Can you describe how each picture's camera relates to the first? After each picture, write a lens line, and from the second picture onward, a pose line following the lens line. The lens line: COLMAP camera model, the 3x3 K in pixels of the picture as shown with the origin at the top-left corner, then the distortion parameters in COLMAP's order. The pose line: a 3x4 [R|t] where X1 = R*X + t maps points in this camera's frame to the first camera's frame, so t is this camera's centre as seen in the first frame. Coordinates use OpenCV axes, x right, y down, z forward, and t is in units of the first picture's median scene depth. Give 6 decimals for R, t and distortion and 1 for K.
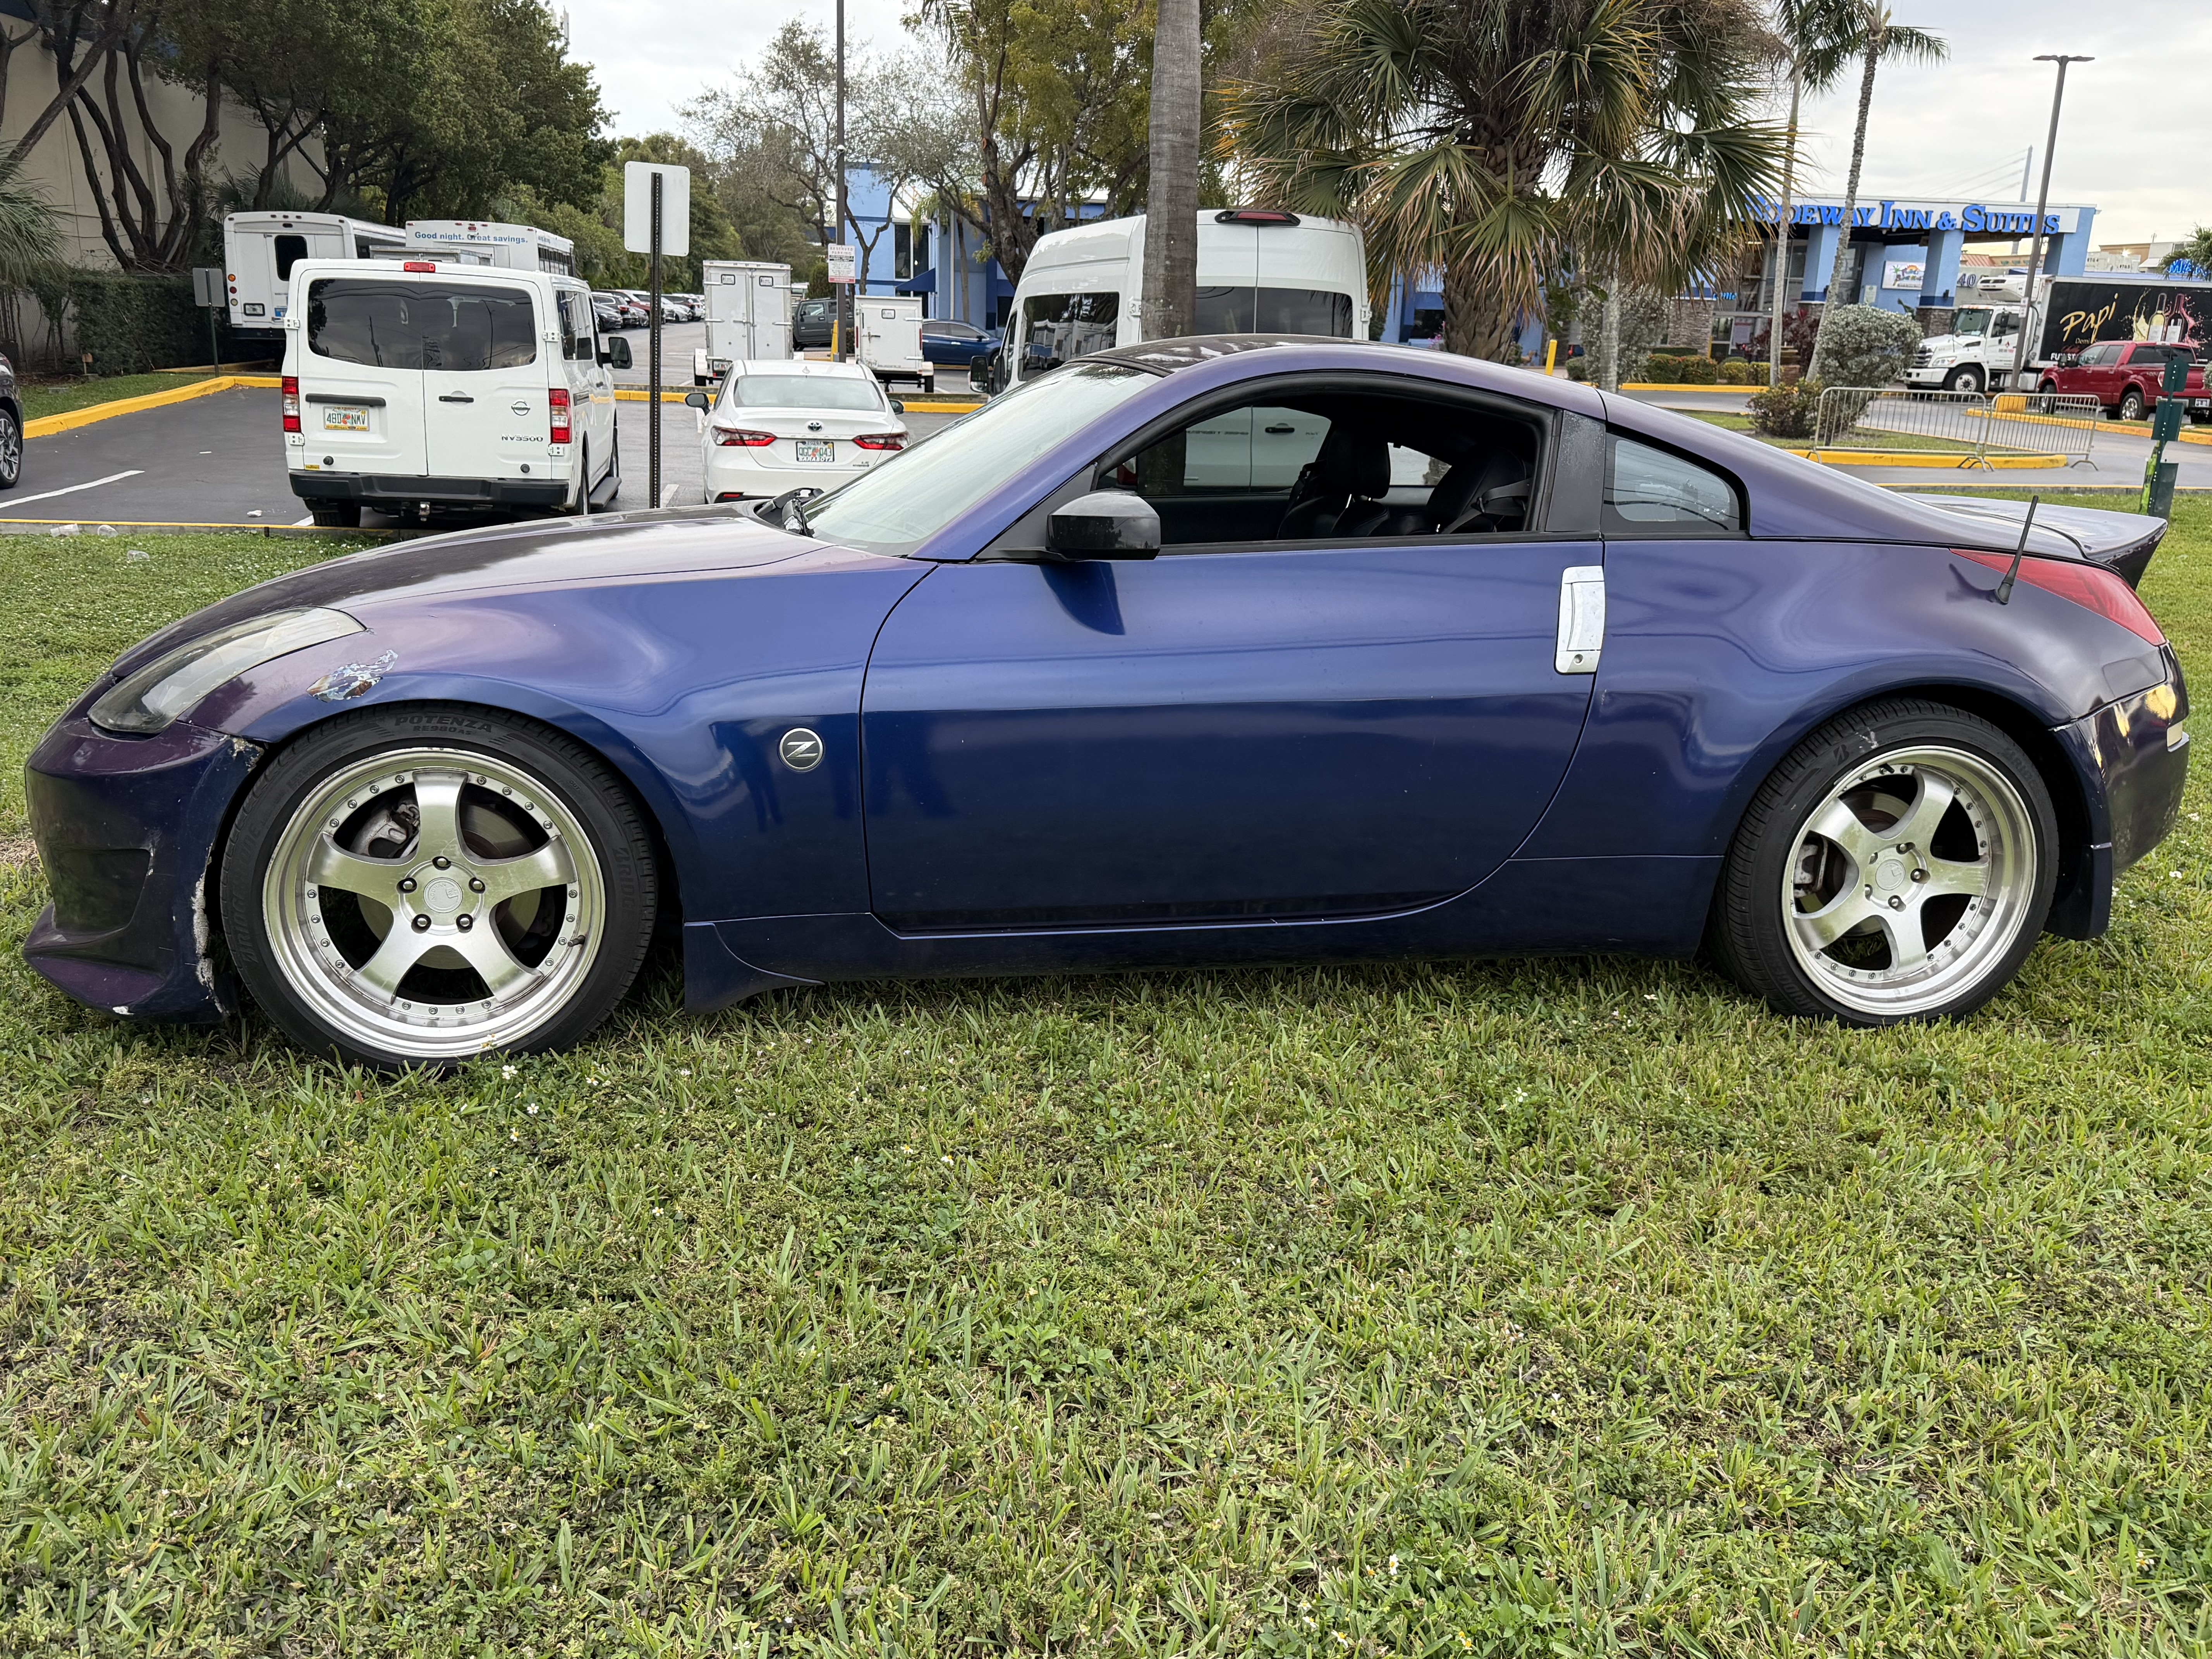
lens RADIAL K [[1778.4, 0, 1106.0], [0, 1778.4, 829.5], [0, 0, 1]] dist [0.043969, -0.101611]
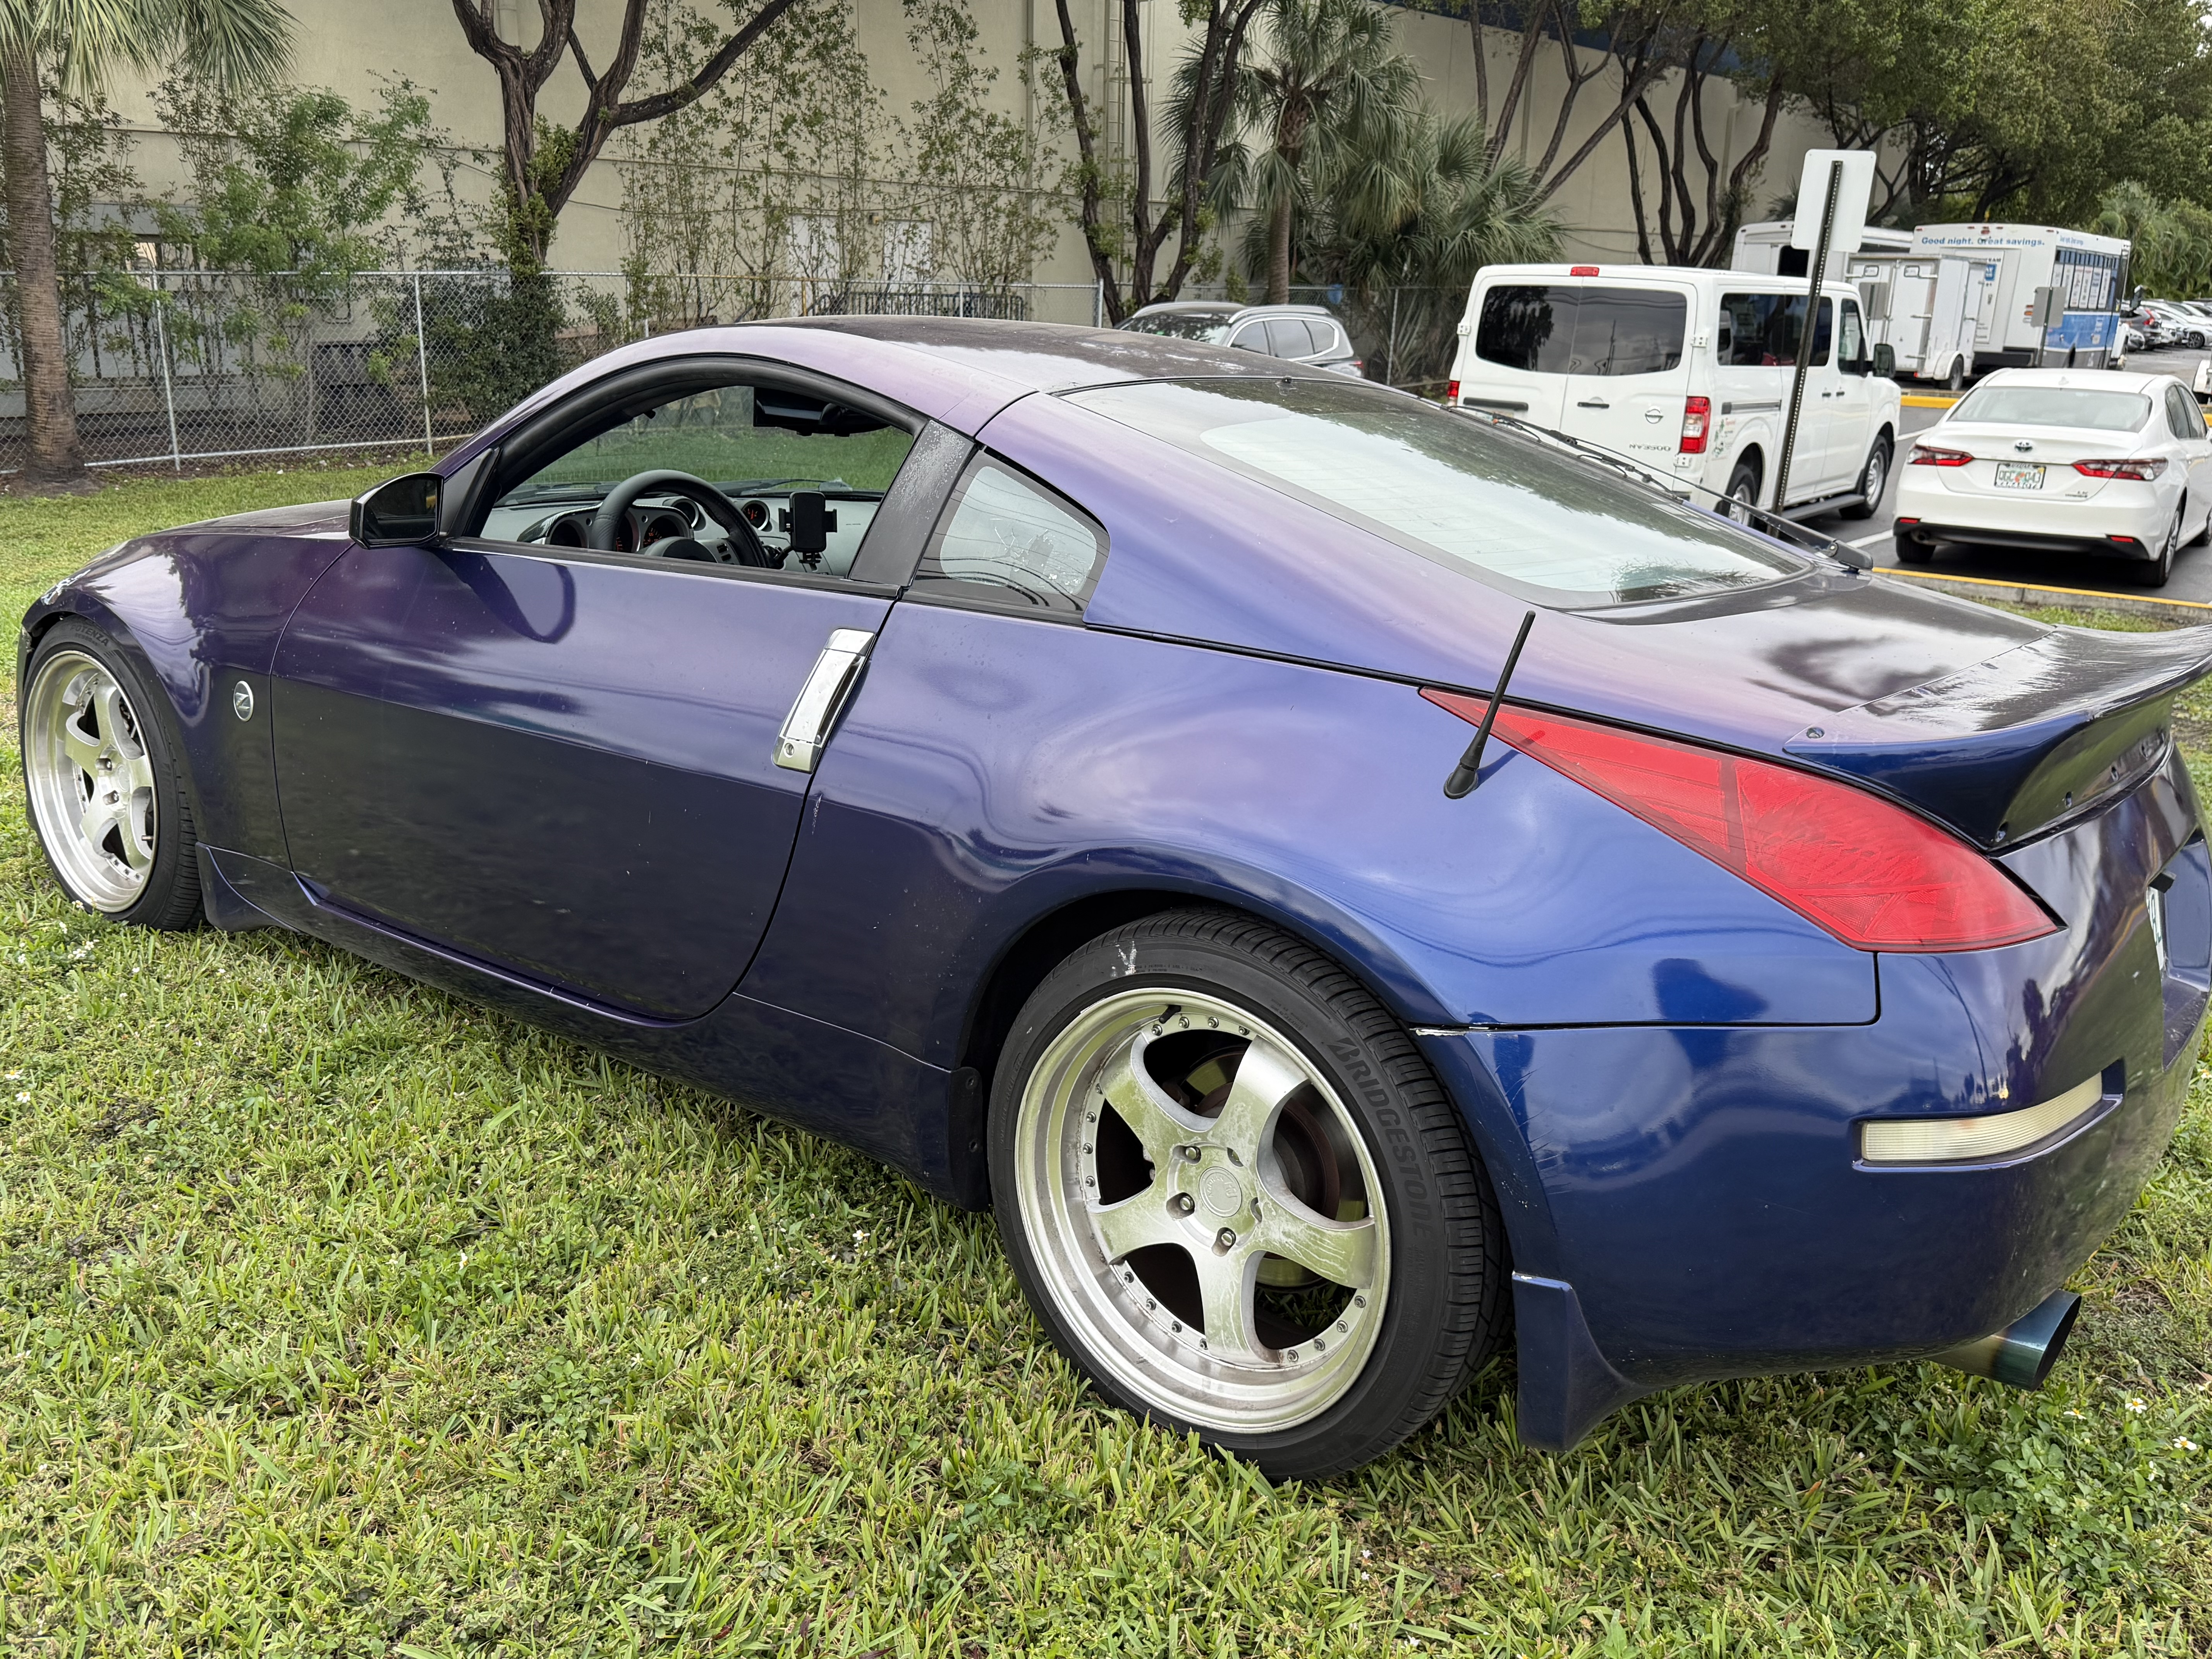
lens RADIAL K [[1778.4, 0, 1106.0], [0, 1778.4, 829.5], [0, 0, 1]] dist [0.043969, -0.101611]
pose [[0.654790, 0.194912, -0.730247, 0.200979], [-0.198941, 0.976552, 0.082269, -0.033110], [0.729159, 0.091407, 0.678212, 0.130983]]
